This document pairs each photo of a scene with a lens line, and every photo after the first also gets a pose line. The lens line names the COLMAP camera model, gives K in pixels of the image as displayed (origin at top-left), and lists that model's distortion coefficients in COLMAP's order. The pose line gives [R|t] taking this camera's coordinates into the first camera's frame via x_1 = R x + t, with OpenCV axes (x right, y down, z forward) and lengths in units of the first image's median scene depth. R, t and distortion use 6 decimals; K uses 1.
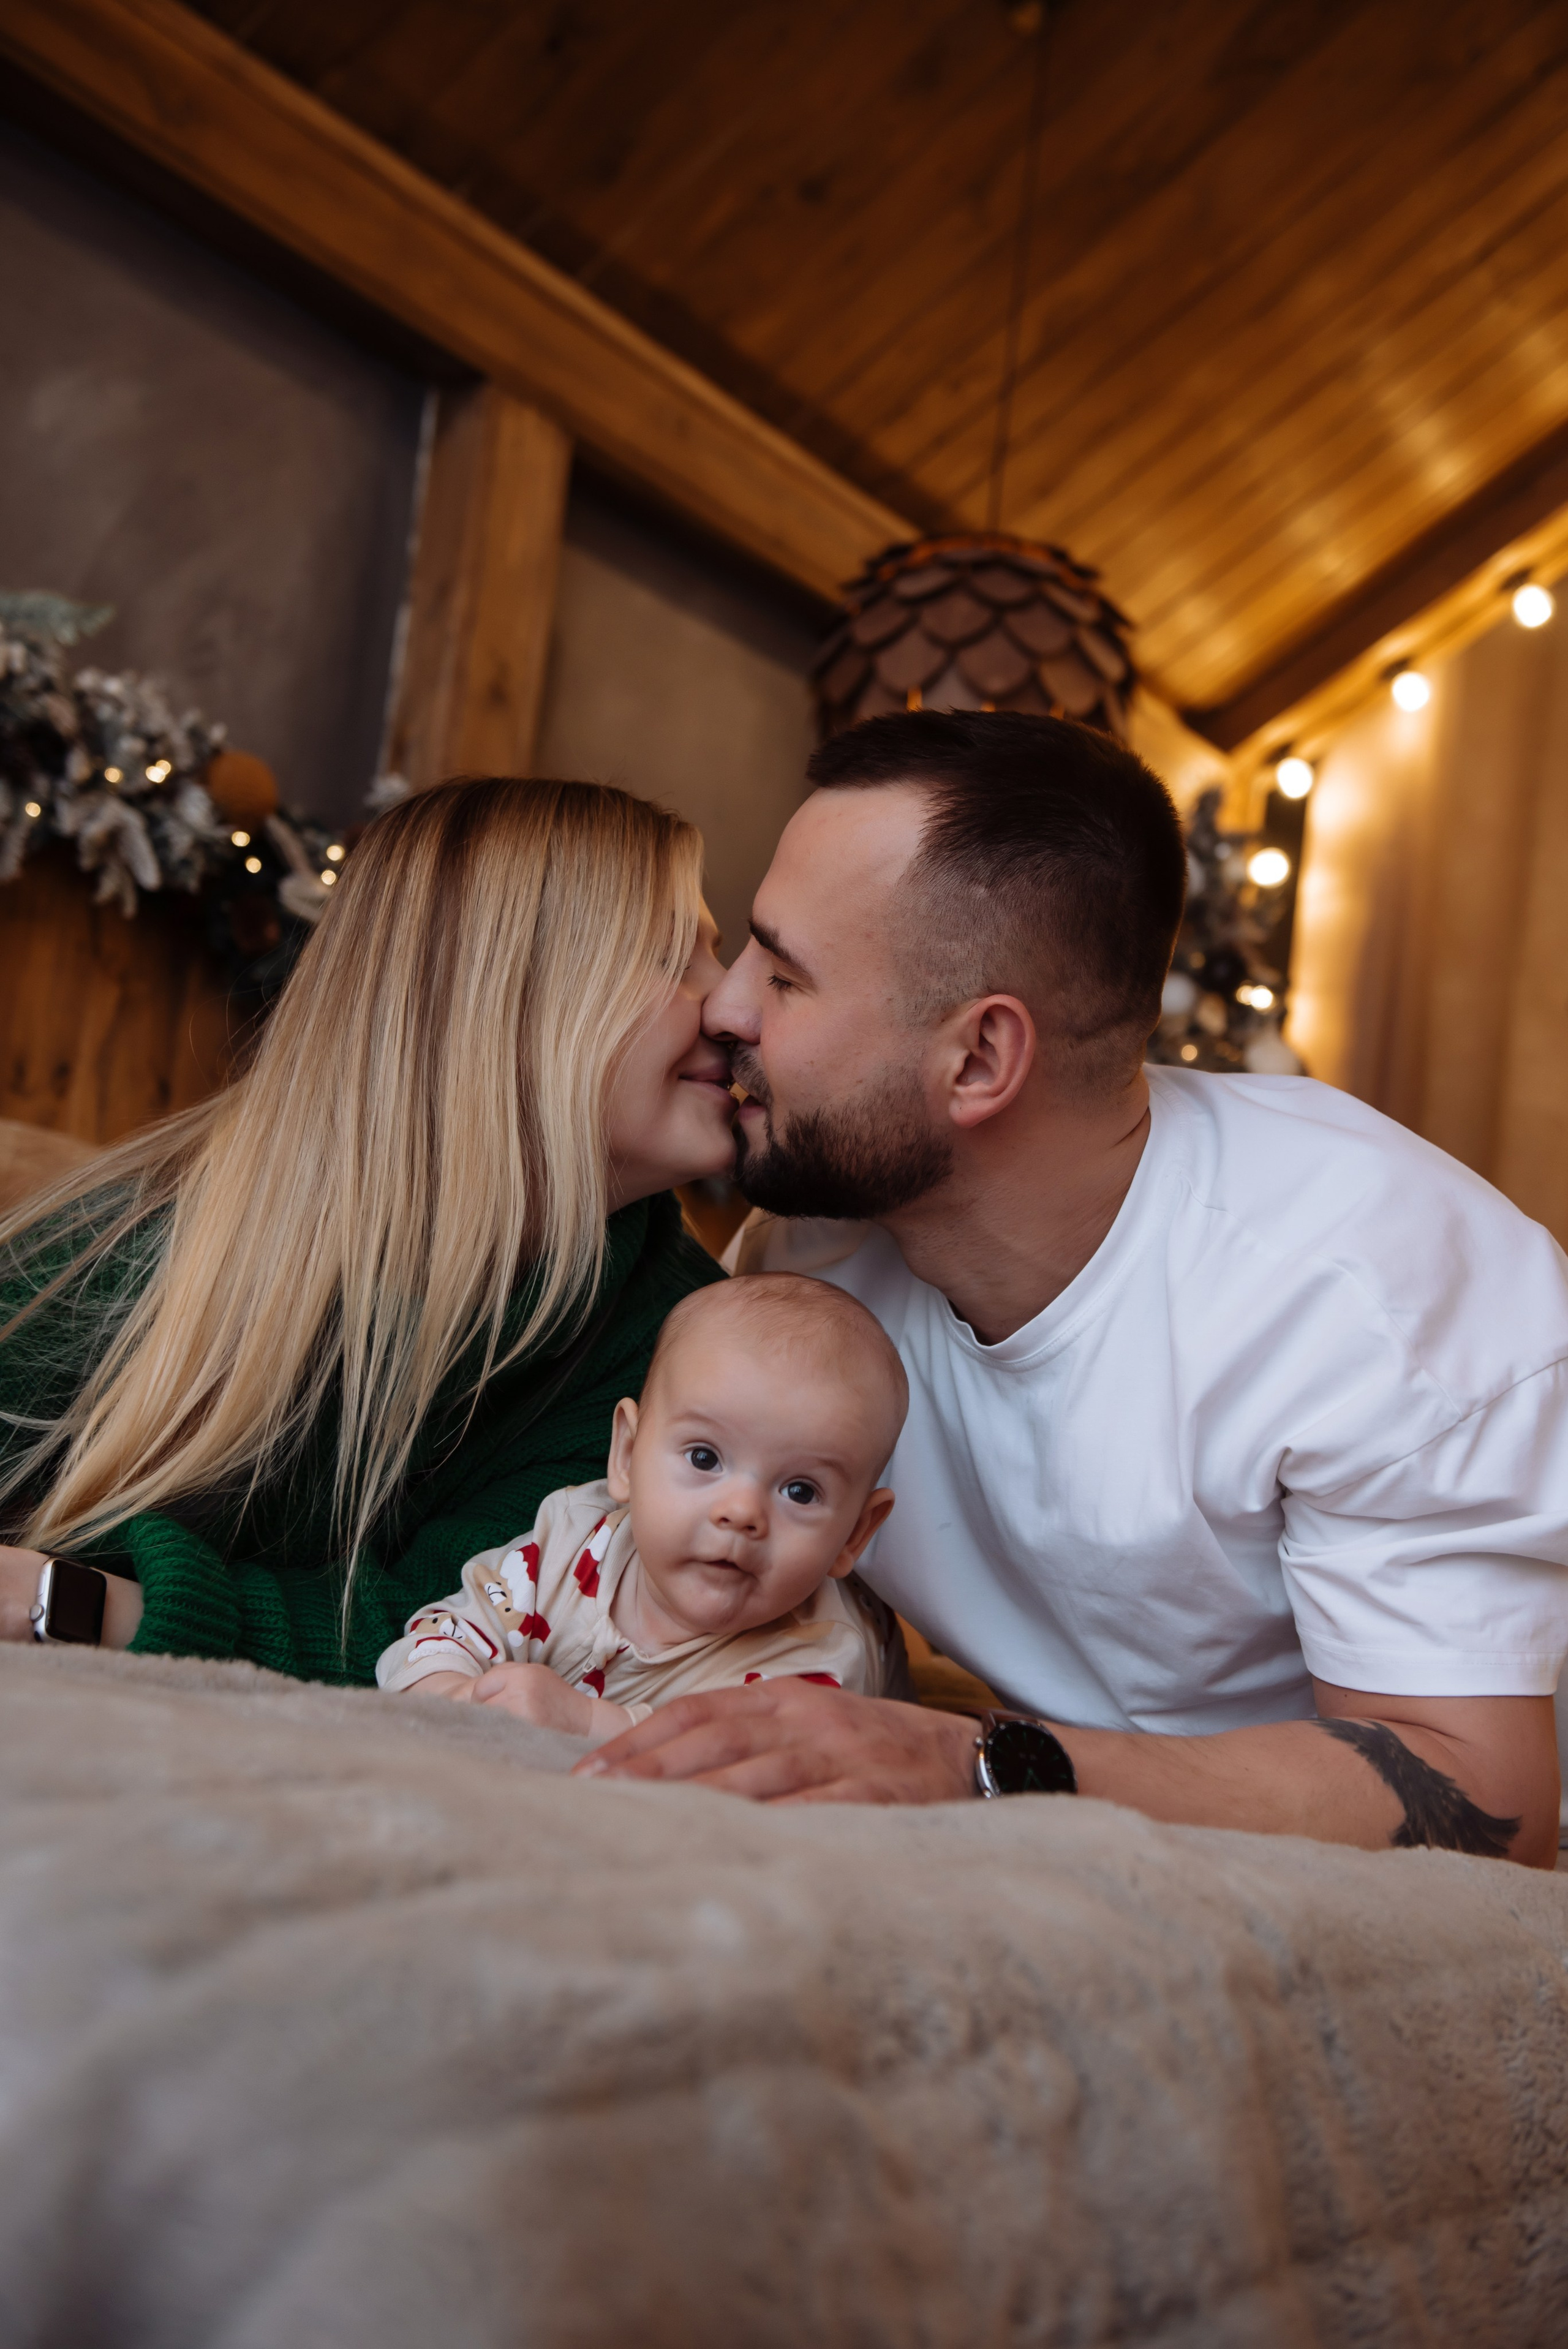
lens RADIAL K [[2686.0, 0, 780.5], [0, 2686.0, 1173.6], [0, 0, 1]] dist [0.076289, 0.000000]
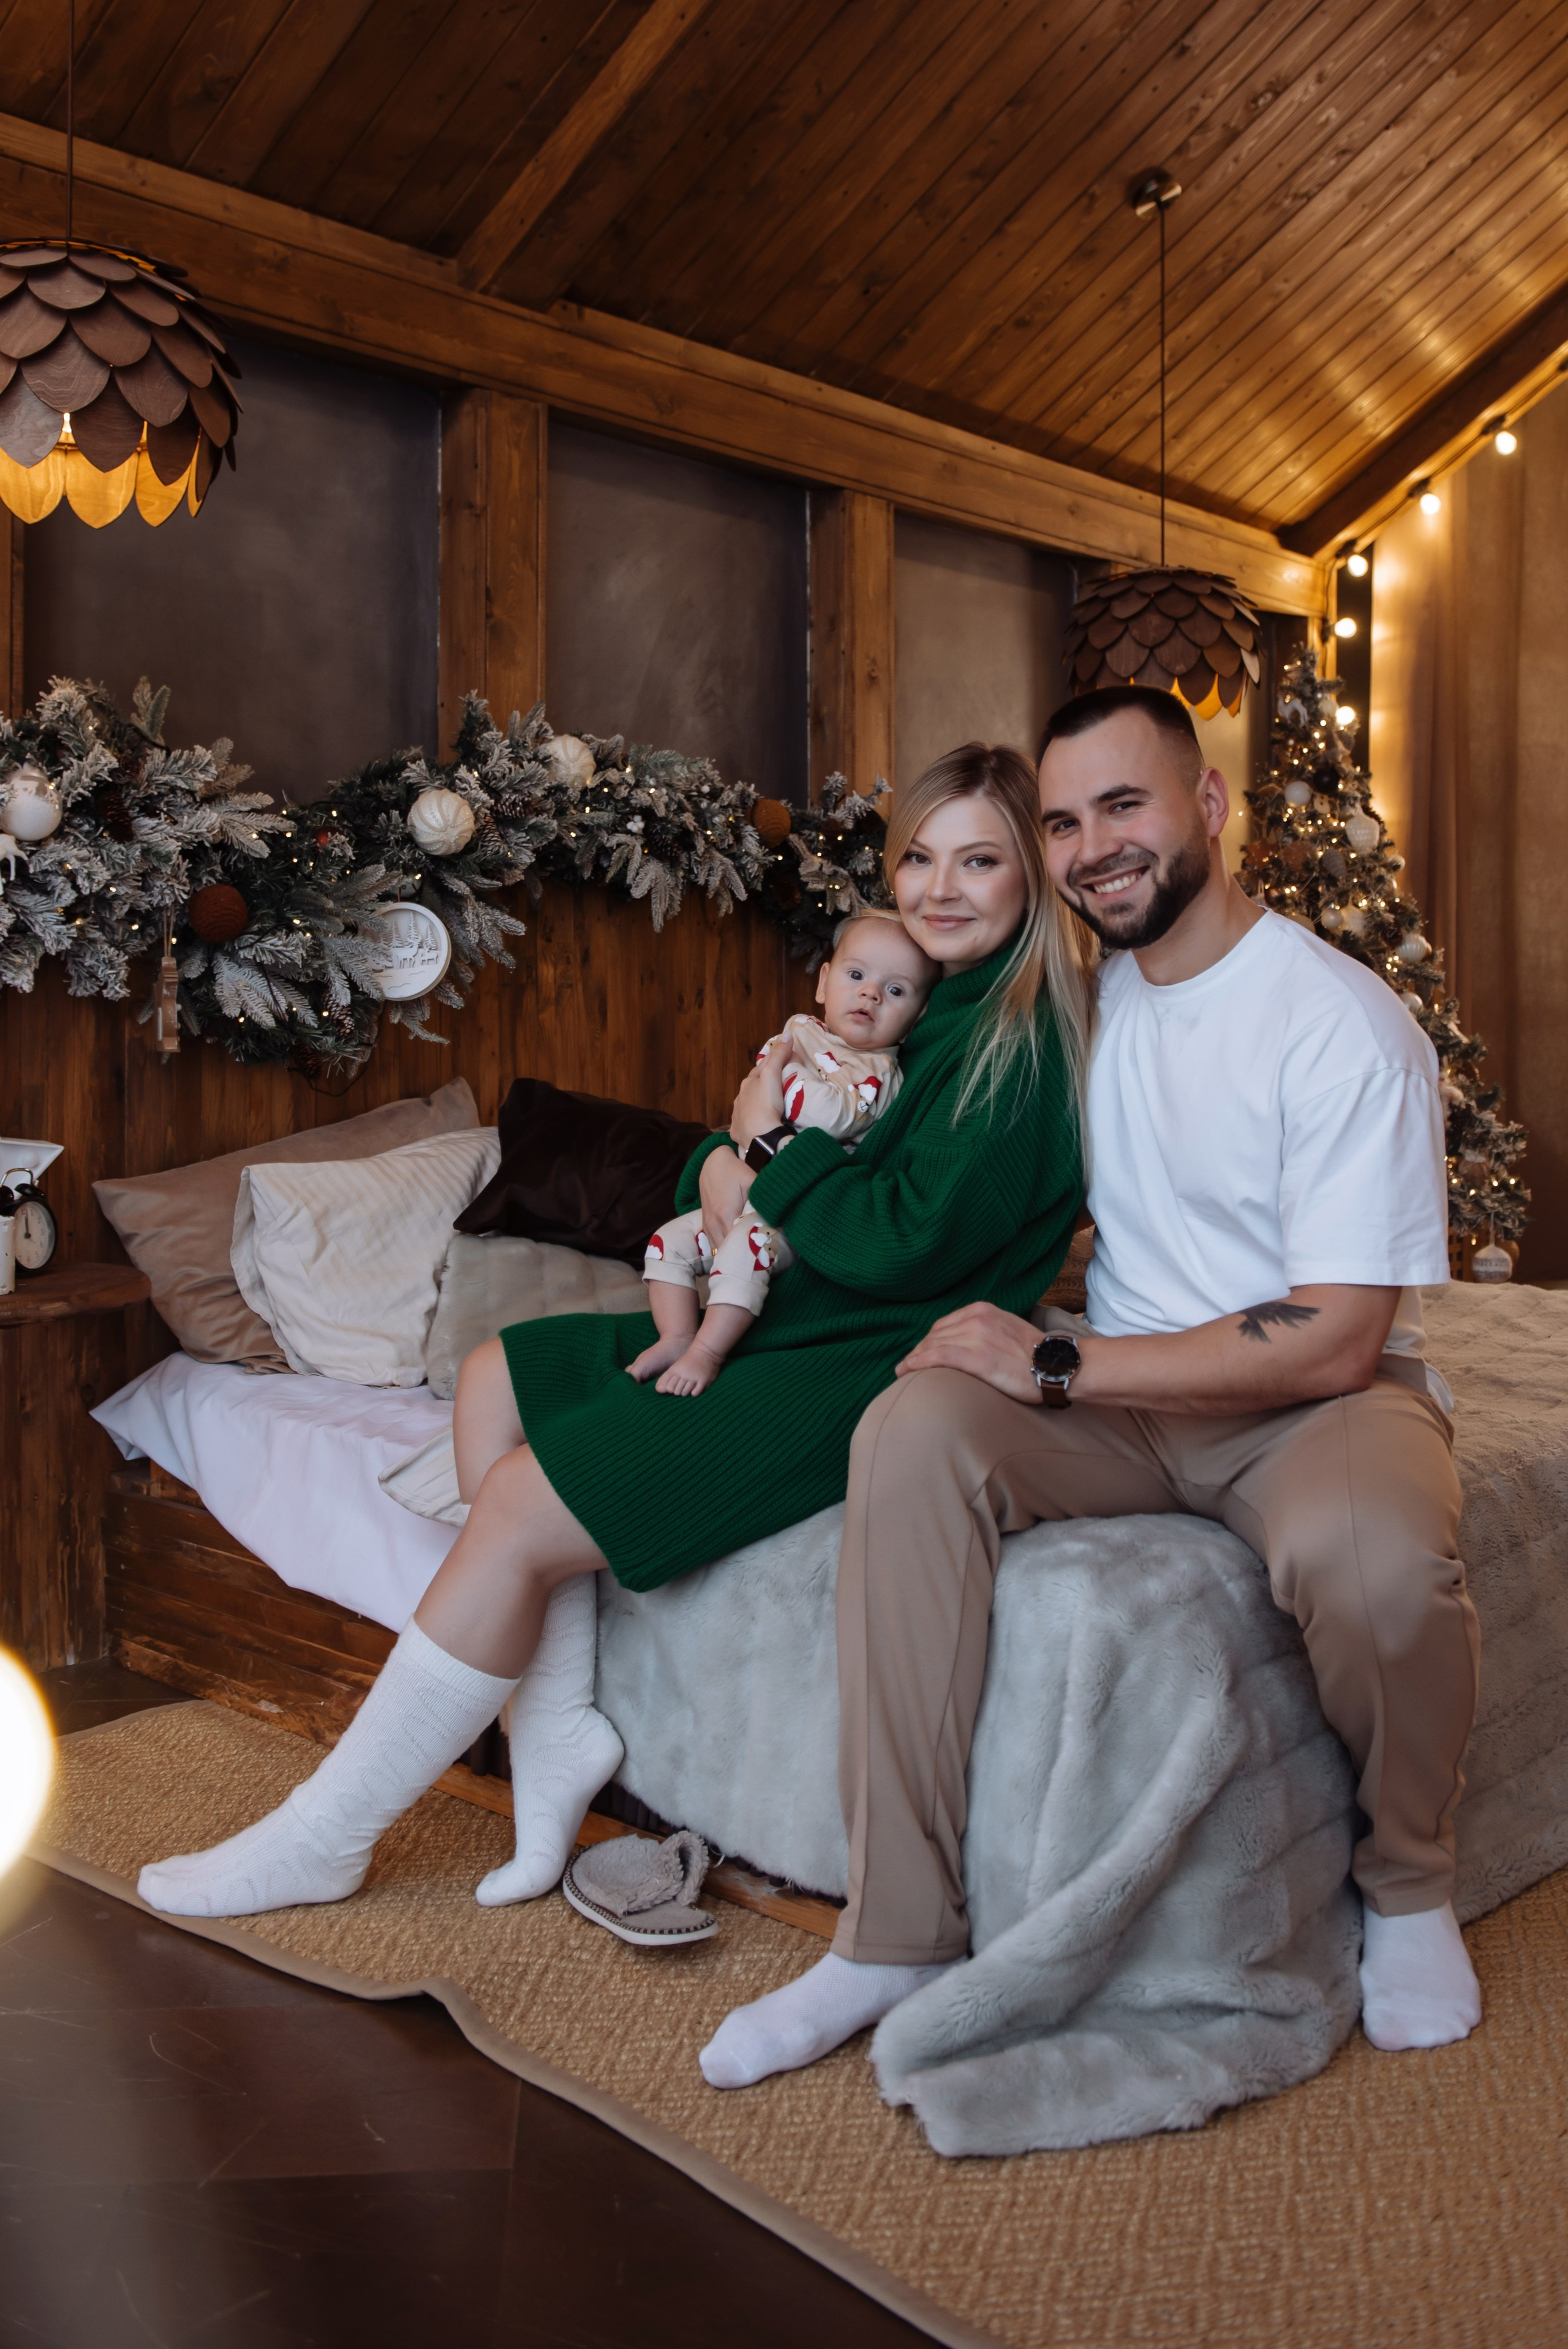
lens RADIAL K [[2234.5, 0, 838.8], [0, 2234.5, 980.8], [0, 0, 1]] dist [-0.009783, 0.000000]
pose [[0.991414, -0.114013, -0.064021, -0.137020], [0.122568, 0.980865, 0.151266, -0.482988], [0.045549, -0.157814, 0.986418, -0.890543]]
